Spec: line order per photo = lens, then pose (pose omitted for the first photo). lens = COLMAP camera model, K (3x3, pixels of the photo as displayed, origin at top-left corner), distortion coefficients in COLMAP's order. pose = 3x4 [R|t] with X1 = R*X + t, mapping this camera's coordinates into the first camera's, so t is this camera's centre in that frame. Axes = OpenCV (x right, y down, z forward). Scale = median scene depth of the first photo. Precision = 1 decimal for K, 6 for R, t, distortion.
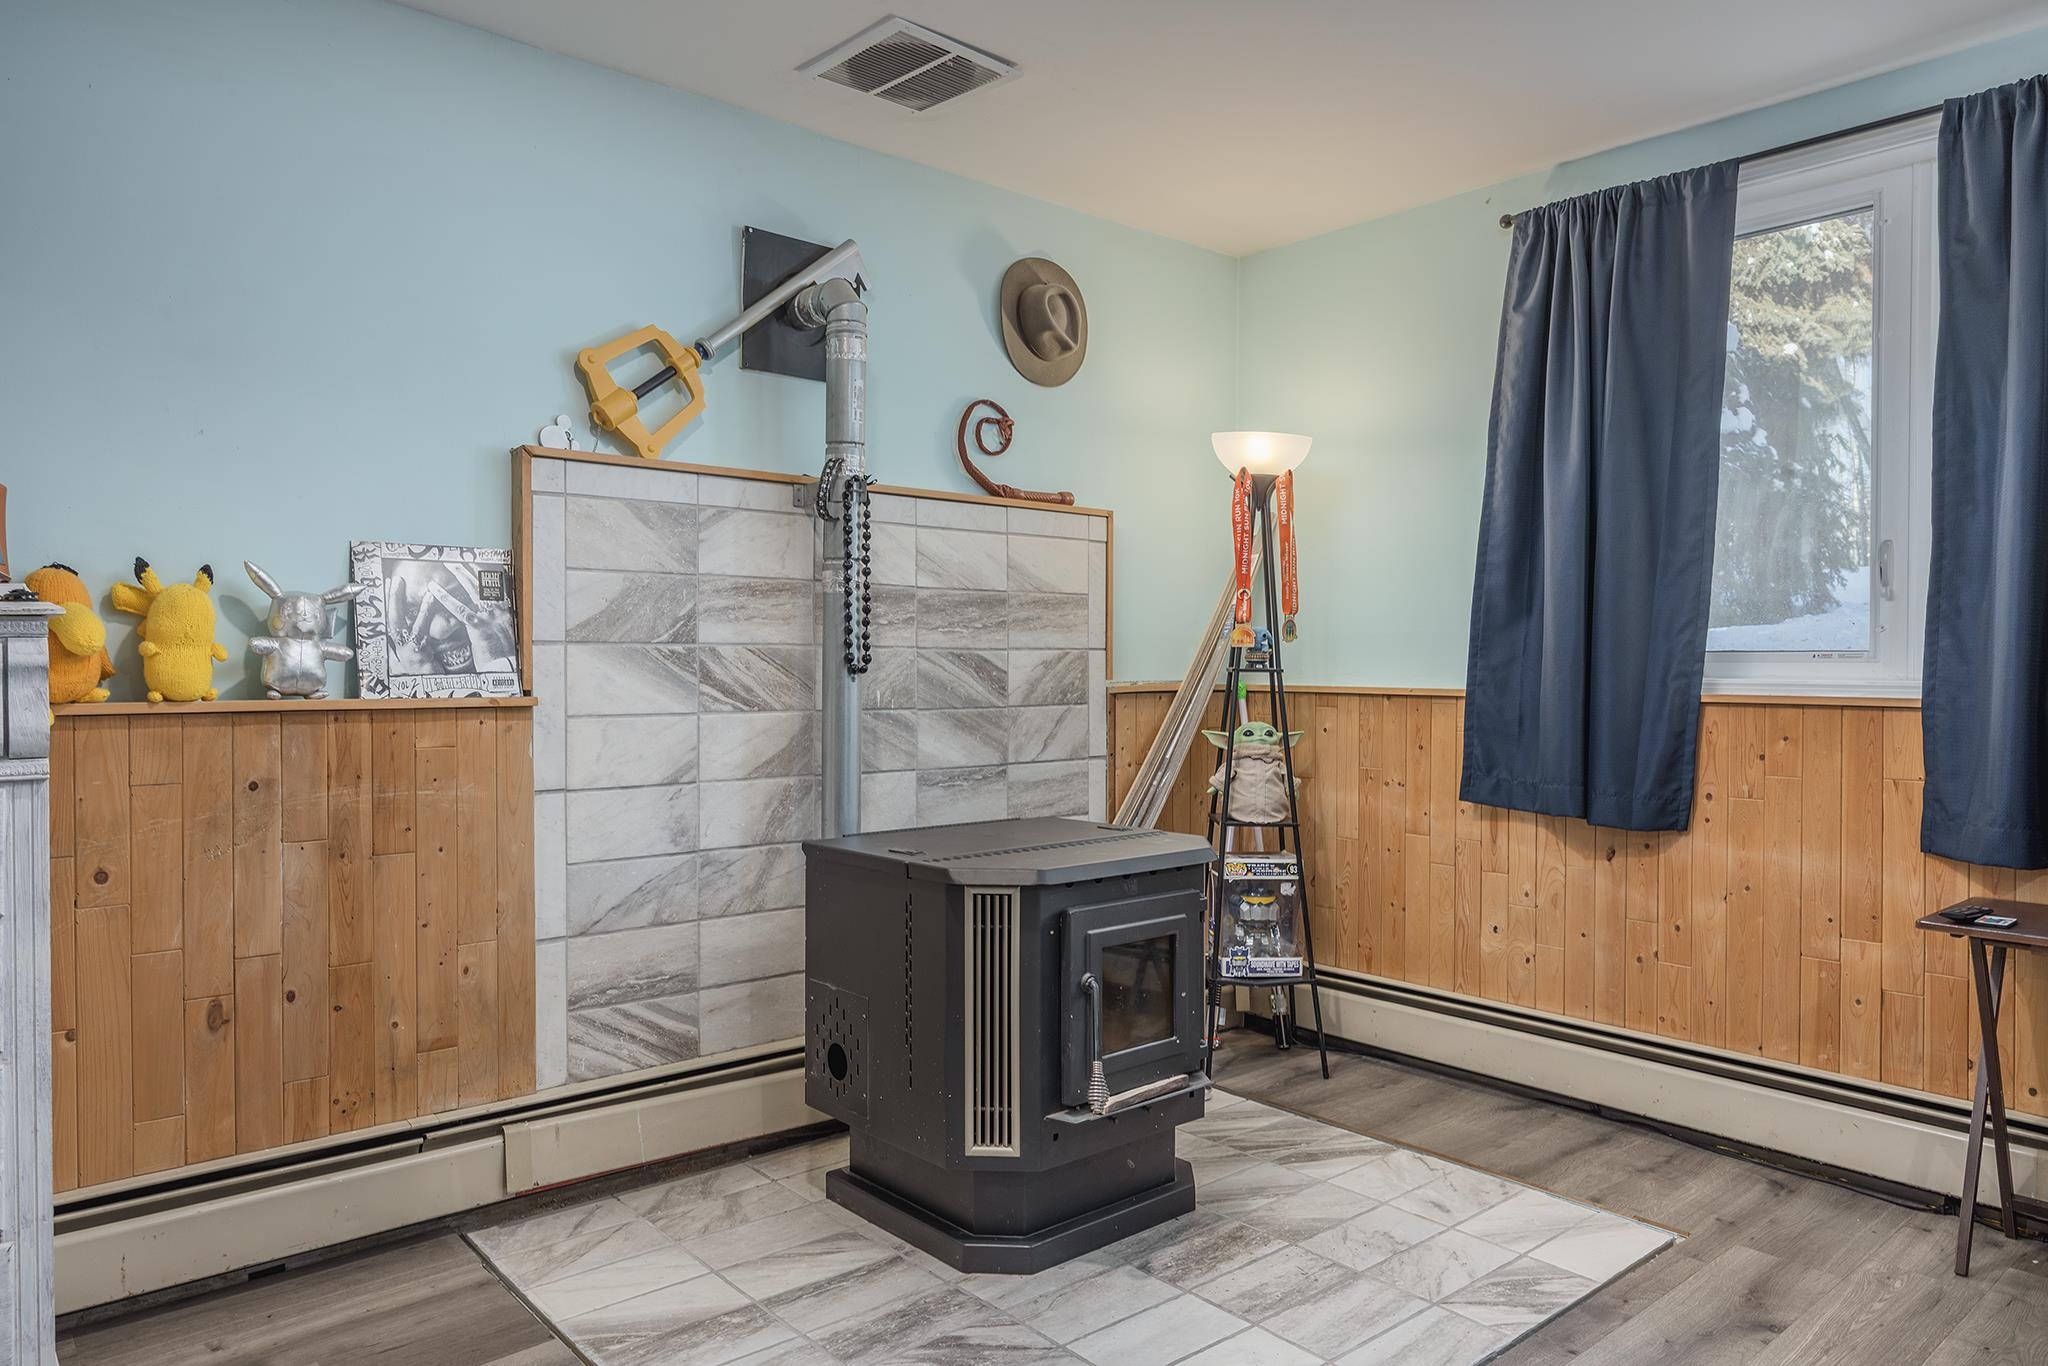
lens RADIAL K [[1303.9, 0, 992.8], [0, 1303.9, 678.7], [0, 0, 1]] dist [-0.011883, 0.006102]
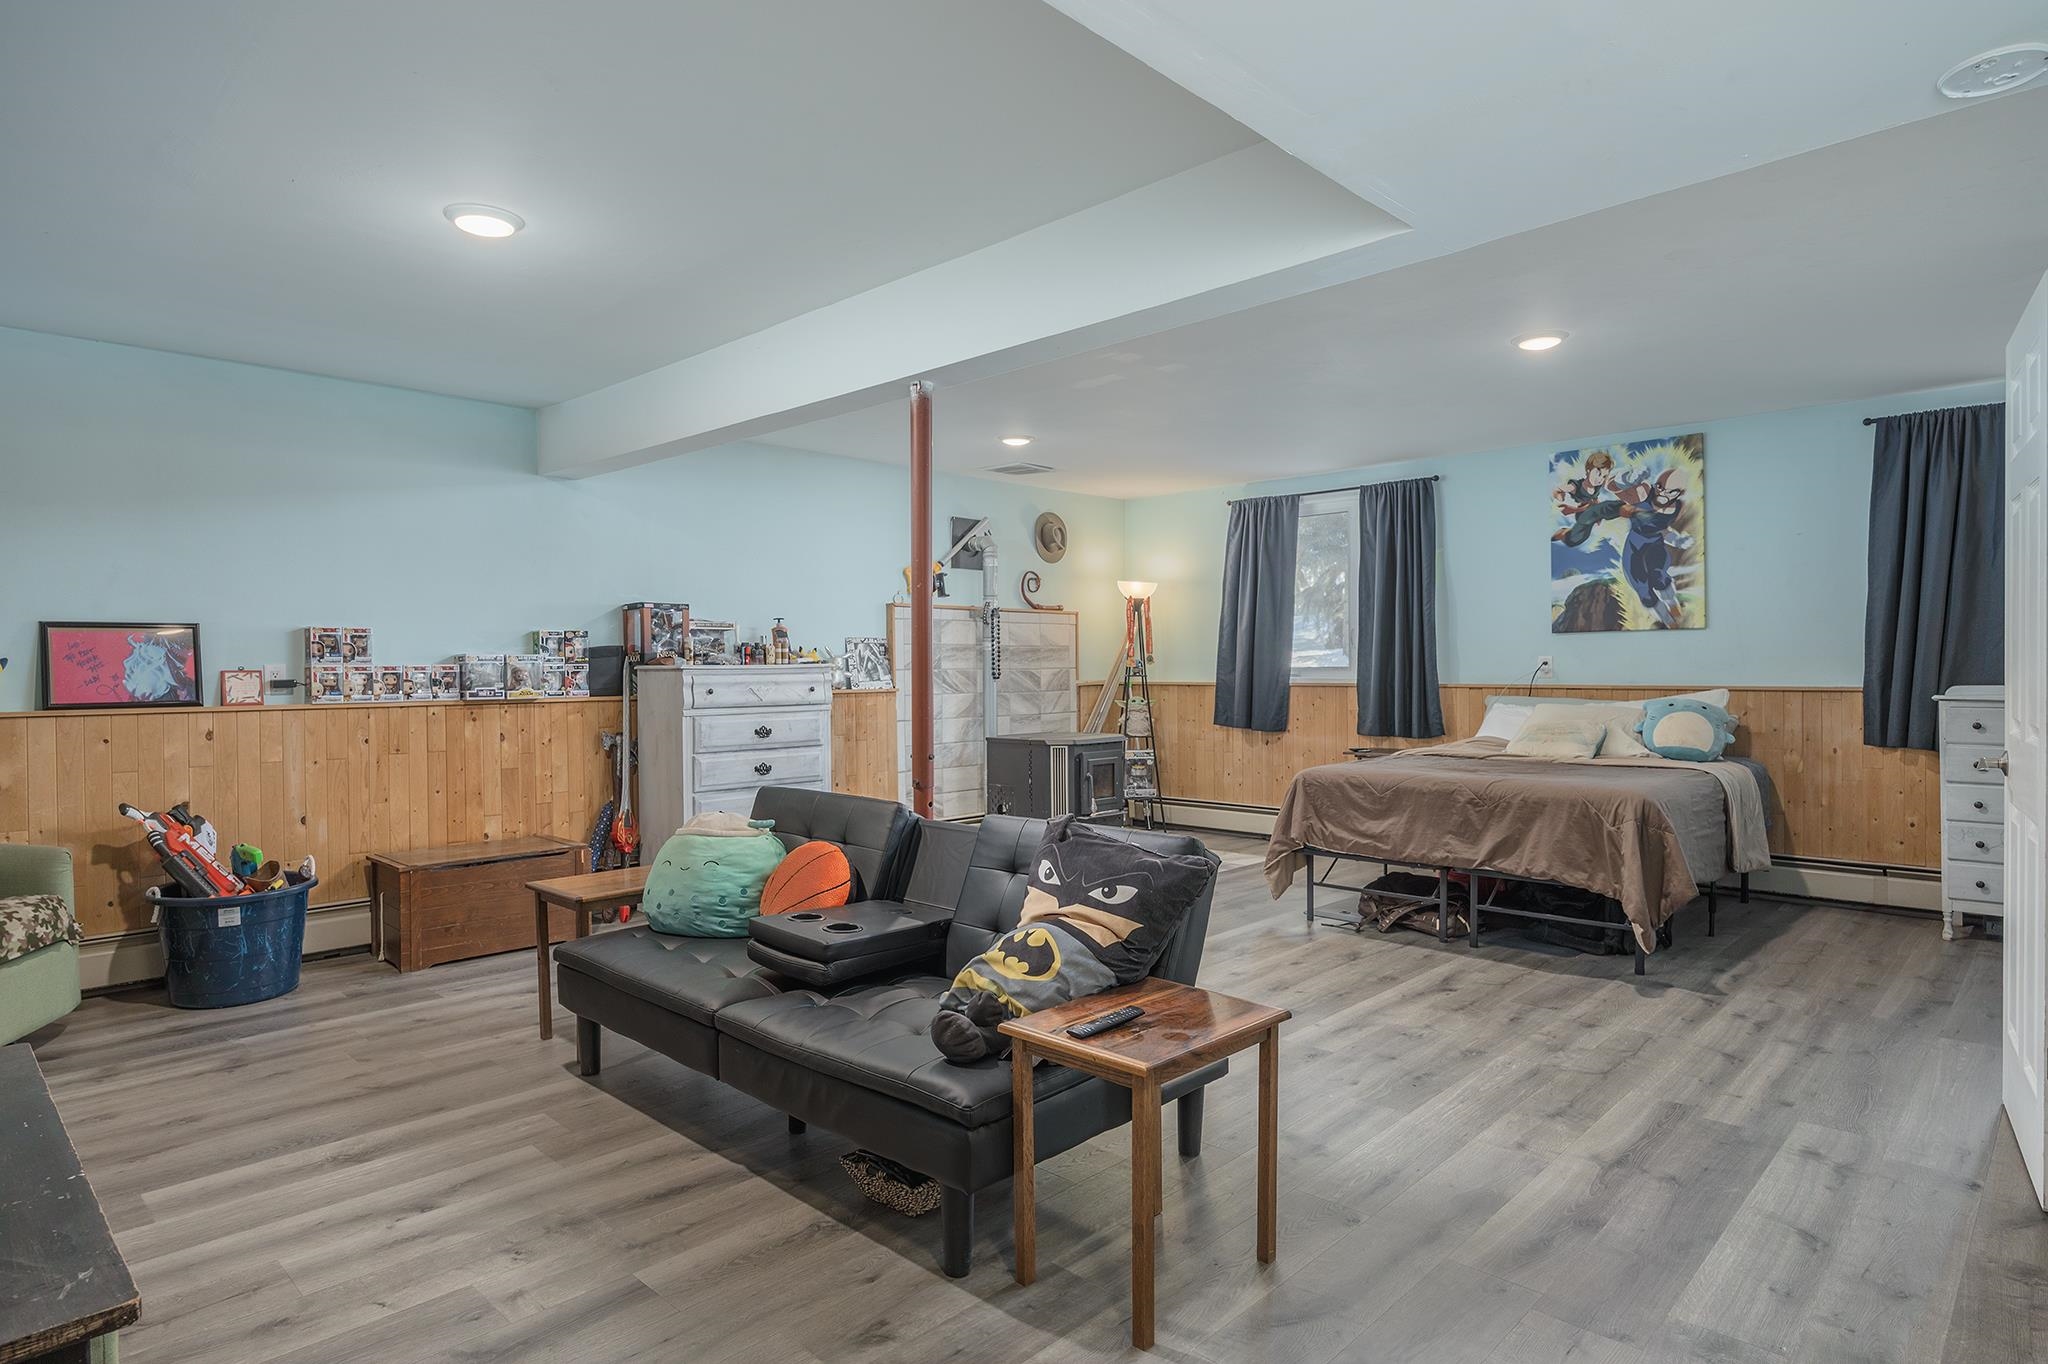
lens RADIAL K [[1144.9, 0, 1032.2], [0, 1144.9, 679.8], [0, 0, 1]] dist [-0.005972, -0.000291]
pose [[0.992602, -0.013047, 0.120711, -0.316586], [0.013225, 0.999912, -0.000674, 0.000041], [-0.120691, 0.002265, 0.992687, -1.399995]]
